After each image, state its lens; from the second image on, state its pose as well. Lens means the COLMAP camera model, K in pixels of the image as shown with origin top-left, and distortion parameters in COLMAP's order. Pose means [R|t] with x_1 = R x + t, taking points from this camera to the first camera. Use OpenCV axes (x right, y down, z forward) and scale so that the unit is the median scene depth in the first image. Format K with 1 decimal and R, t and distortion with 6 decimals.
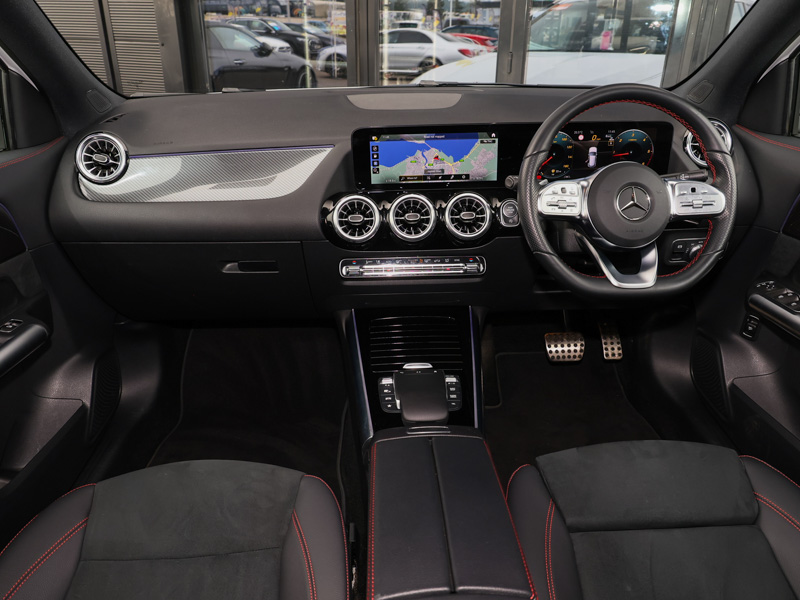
lens RADIAL K [[623.6, 0, 403.9], [0, 623.6, 299.5], [0, 0, 1]] dist [-0.011101, 0.003388]
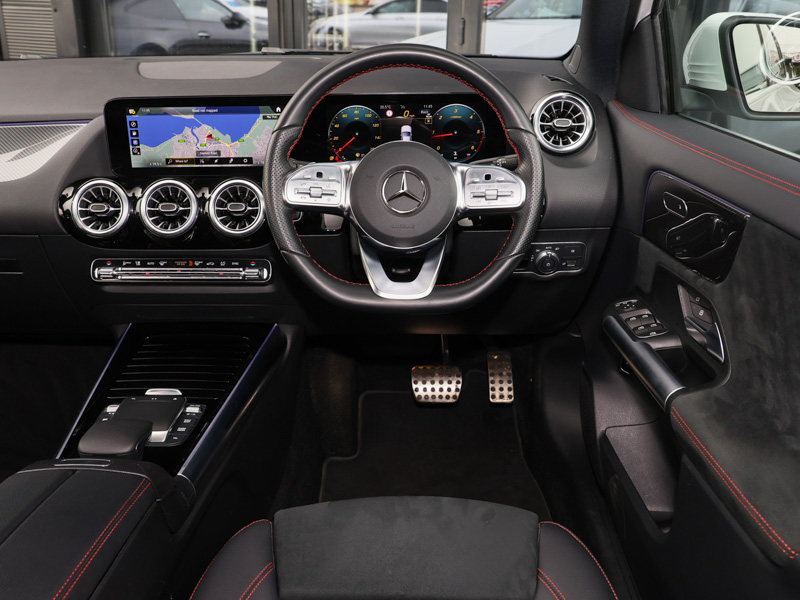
lens RADIAL K [[797.6, 0, 400.0], [0, 797.6, 300.0], [0, 0, 1]] dist [-0.003529, -0.004235]
pose [[0.997098, 0.026429, -0.071400, 0.376313], [-0.029872, 0.998420, -0.047589, 0.026588], [0.070029, 0.049583, 0.996312, -0.004590]]
